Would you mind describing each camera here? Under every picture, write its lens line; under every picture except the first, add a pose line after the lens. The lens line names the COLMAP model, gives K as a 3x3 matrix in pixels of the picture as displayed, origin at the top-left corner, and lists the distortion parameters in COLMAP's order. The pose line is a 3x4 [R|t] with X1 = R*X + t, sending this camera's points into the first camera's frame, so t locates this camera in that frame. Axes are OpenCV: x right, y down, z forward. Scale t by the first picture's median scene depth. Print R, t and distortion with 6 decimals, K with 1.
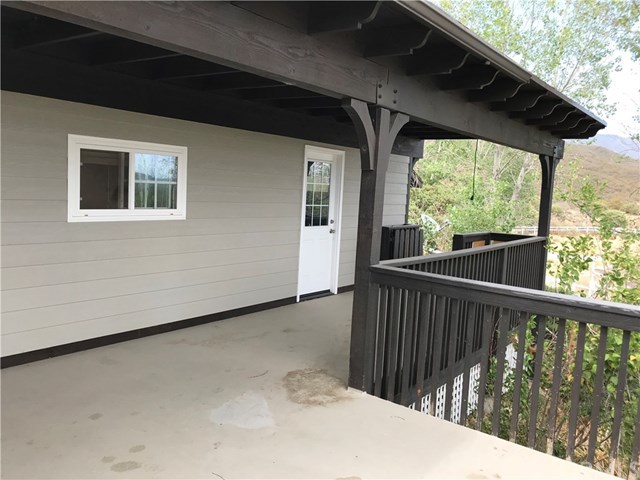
lens RADIAL K [[525.6, 0, 320.0], [0, 525.6, 240.0], [0, 0, 1]] dist [0.005423, -0.005017]
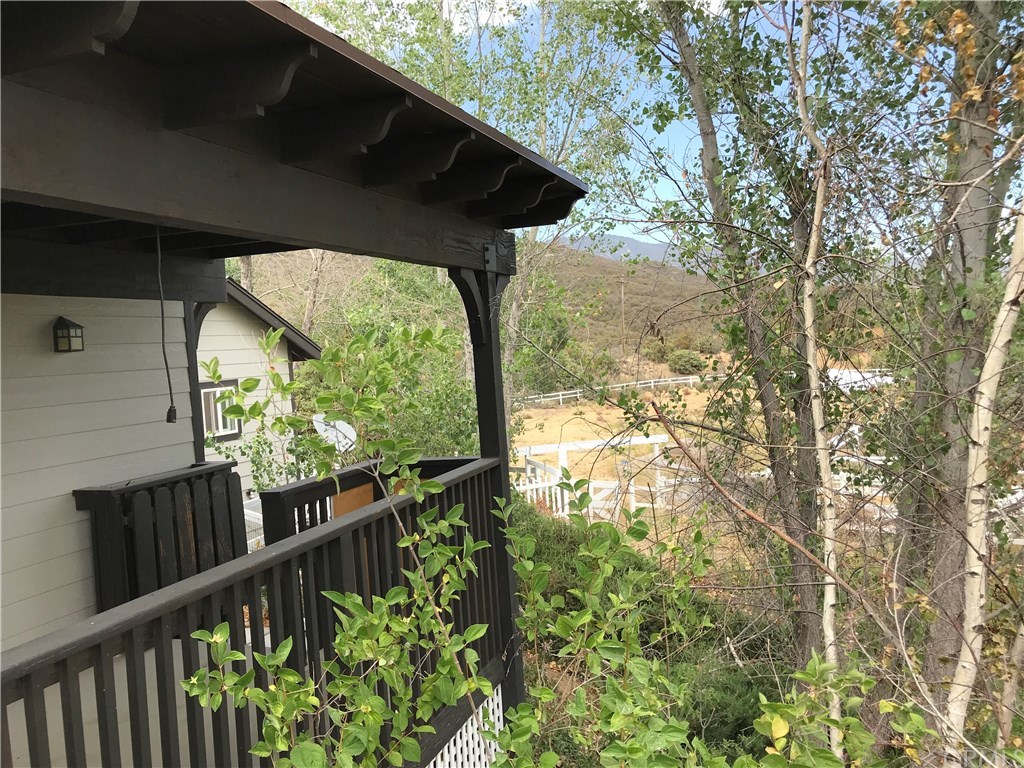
lens RADIAL K [[841.0, 0, 512.0], [0, 841.0, 384.0], [0, 0, 1]] dist [0.005423, -0.005017]
pose [[0.947146, -0.123546, 0.296060, 0.209960], [0.141052, 0.989256, -0.038433, -0.032499], [-0.288131, 0.078161, 0.954396, 0.296176]]
